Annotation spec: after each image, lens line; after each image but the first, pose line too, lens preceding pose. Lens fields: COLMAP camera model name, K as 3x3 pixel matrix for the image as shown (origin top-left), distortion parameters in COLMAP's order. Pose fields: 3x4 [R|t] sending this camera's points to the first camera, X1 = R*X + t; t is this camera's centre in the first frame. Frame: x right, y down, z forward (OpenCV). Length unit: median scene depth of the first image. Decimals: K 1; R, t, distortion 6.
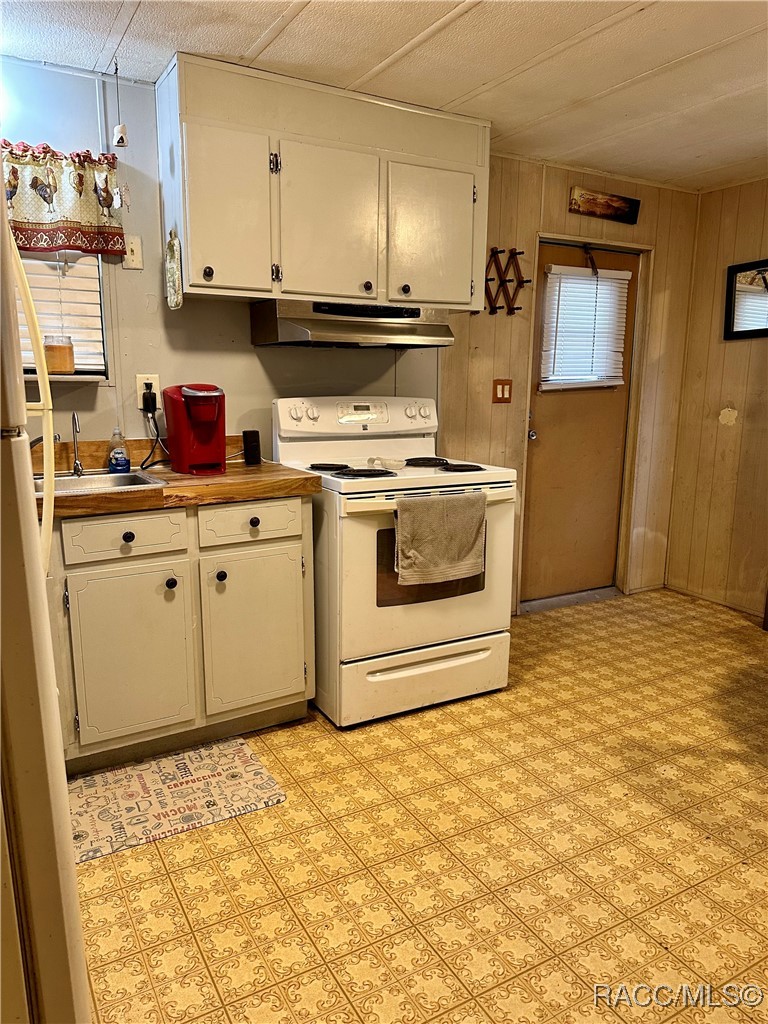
lens RADIAL K [[719.5, 0, 377.6], [0, 719.5, 512.3], [0, 0, 1]] dist [0.065502, -0.083131]
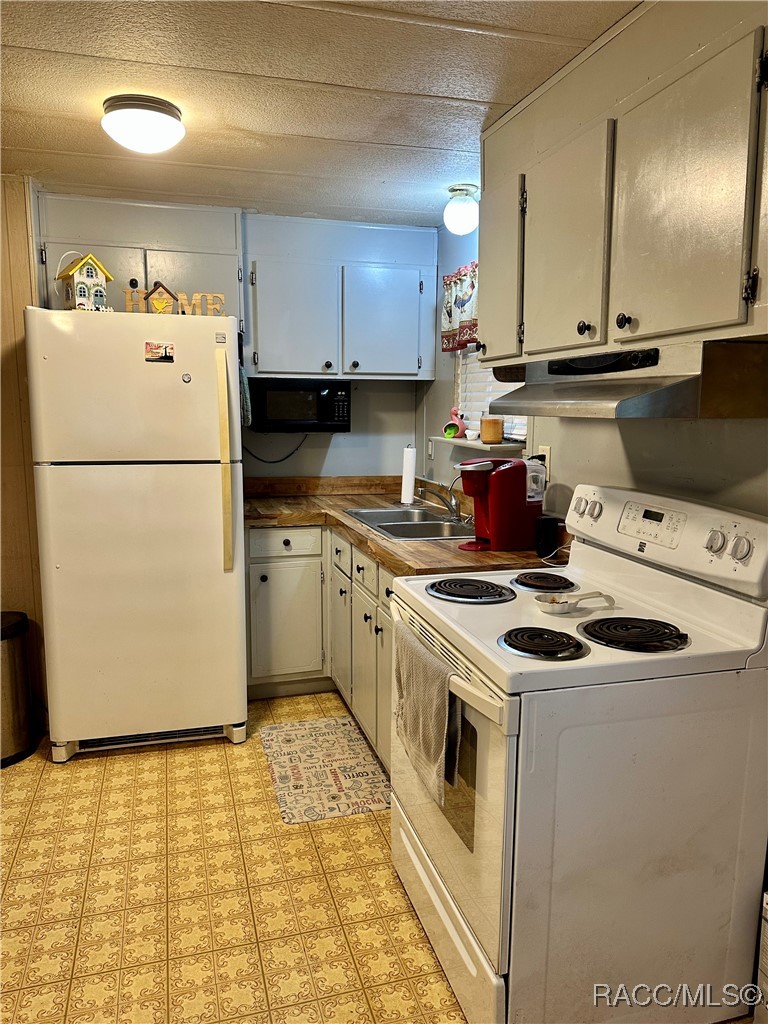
lens RADIAL K [[719.5, 0, 377.9], [0, 719.5, 513.5], [0, 0, 1]] dist [0.065502, -0.083131]
pose [[-0.231316, 0.142214, -0.962428, 0.750171], [-0.182559, 0.965340, 0.186522, -0.266353], [0.955597, 0.218846, -0.197336, 1.097172]]
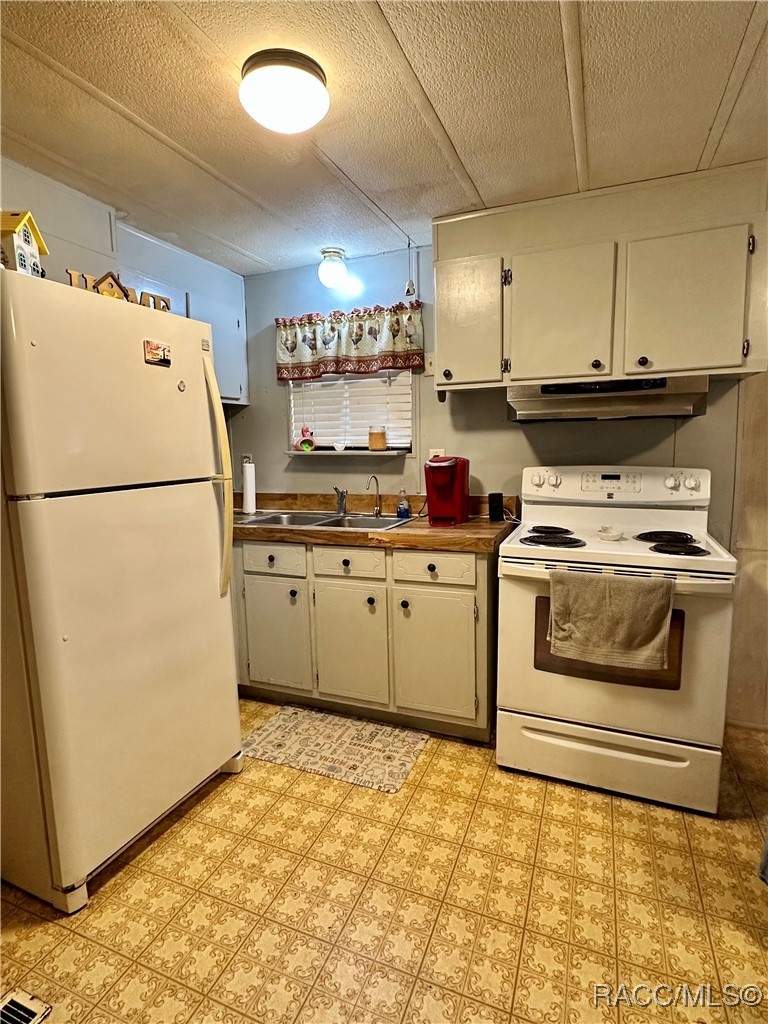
lens RADIAL K [[528.7, 0, 378.8], [0, 528.7, 509.6], [0, 0, 1]] dist [-0.000786, 0.001690]
pose [[0.612872, 0.087217, -0.785354, 0.458950], [-0.123463, 0.992253, 0.013846, -0.083041], [0.780477, 0.088476, 0.618892, 0.329274]]
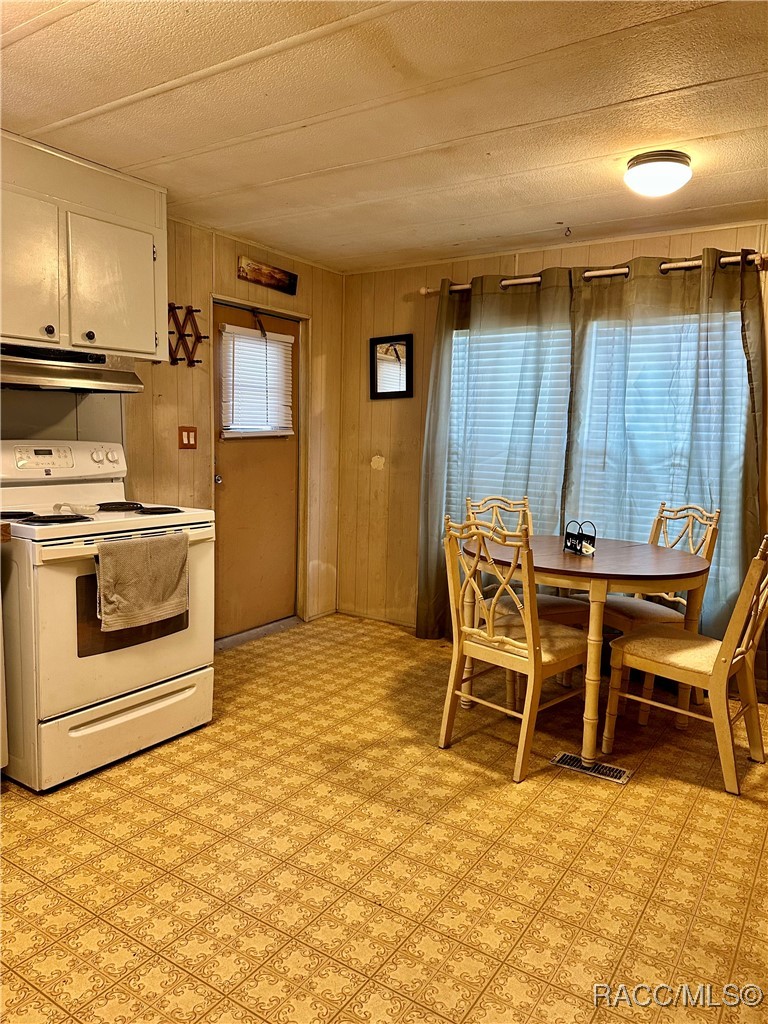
lens RADIAL K [[719.5, 0, 379.8], [0, 719.5, 510.6], [0, 0, 1]] dist [0.065502, -0.083131]
pose [[0.891265, -0.034494, 0.452168, -0.076538], [0.065225, 0.996486, -0.052546, 0.014115], [-0.448767, 0.076325, 0.890383, -0.067888]]
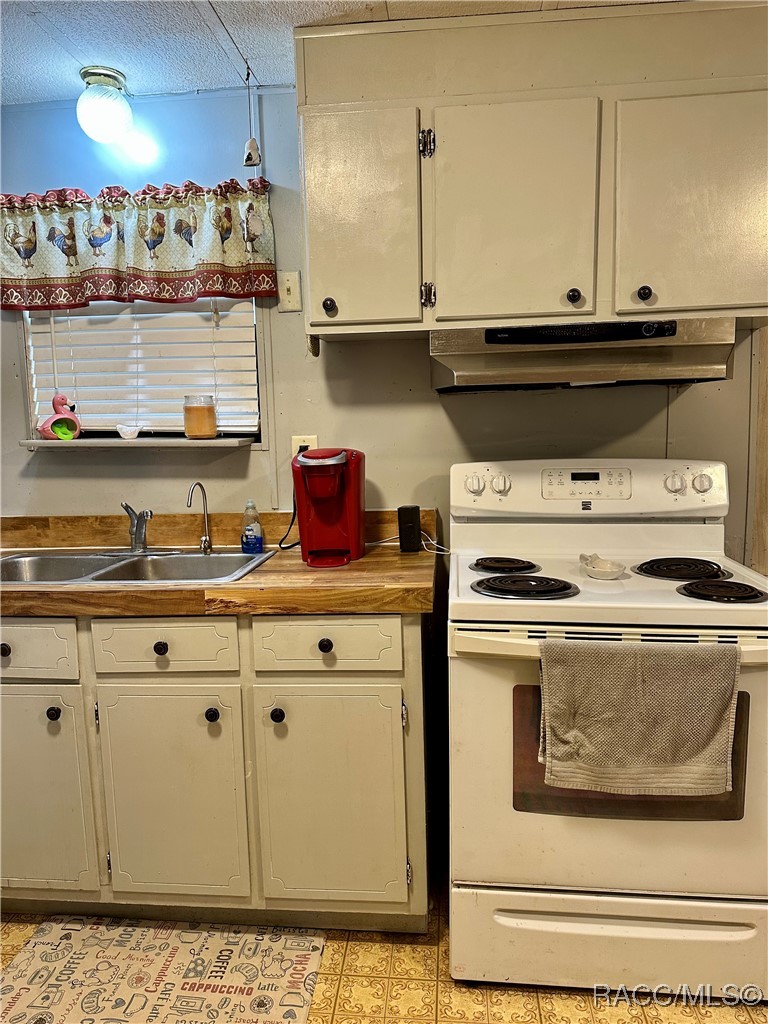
lens RADIAL K [[719.5, 0, 375.4], [0, 719.5, 512.2], [0, 0, 1]] dist [0.065502, -0.083131]
pose [[0.814695, 0.055388, -0.577238, 0.253682], [-0.082036, 0.996425, -0.020173, -0.101026], [0.574057, 0.063789, 0.816327, 0.417757]]
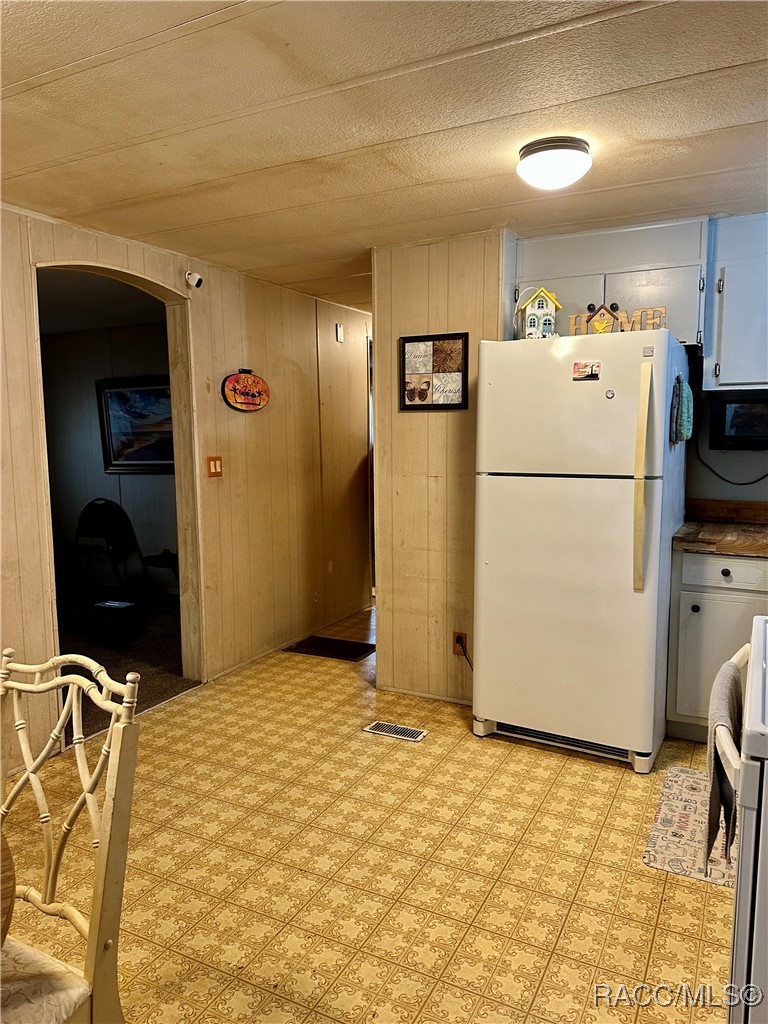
lens RADIAL K [[719.5, 0, 380.4], [0, 719.5, 510.6], [0, 0, 1]] dist [0.065502, -0.083131]
pose [[-0.840336, 0.060933, -0.538631, 0.640150], [-0.096292, 0.961079, 0.258950, -0.290338], [0.533446, 0.269471, -0.801761, 1.316308]]
